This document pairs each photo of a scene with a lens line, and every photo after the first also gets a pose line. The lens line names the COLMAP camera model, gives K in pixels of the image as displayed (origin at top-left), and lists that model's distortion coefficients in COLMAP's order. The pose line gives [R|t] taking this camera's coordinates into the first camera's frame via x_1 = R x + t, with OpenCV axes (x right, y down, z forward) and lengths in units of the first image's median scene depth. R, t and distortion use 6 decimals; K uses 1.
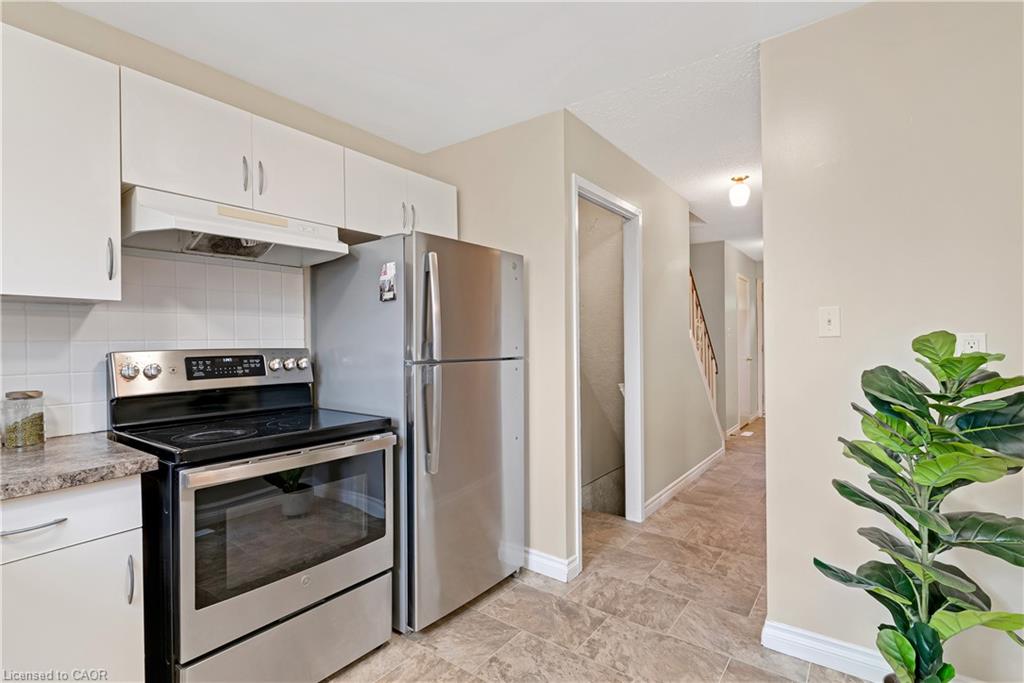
lens RADIAL K [[476.6, 0, 494.6], [0, 476.6, 344.8], [0, 0, 1]] dist [-0.001136, -0.000498]
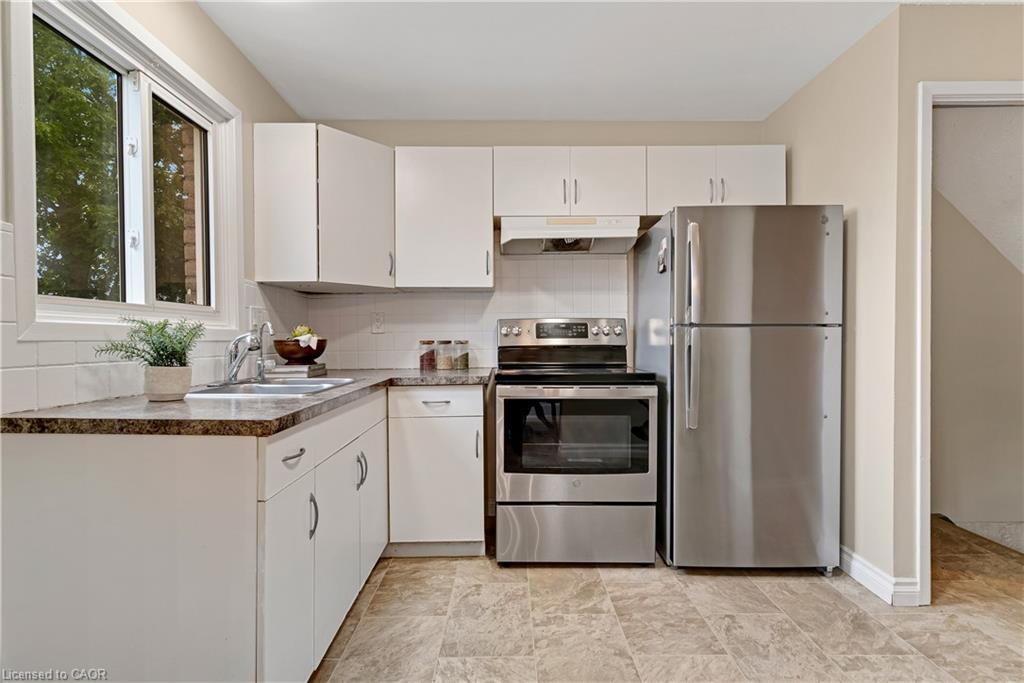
lens RADIAL K [[477.7, 0, 515.4], [0, 477.7, 342.5], [0, 0, 1]] dist [0.003011, 0.000461]
pose [[0.617536, 0.013328, -0.786430, 0.461734], [-0.004835, 0.999902, 0.013149, 0.062301], [0.786528, -0.004318, 0.617540, 0.015040]]
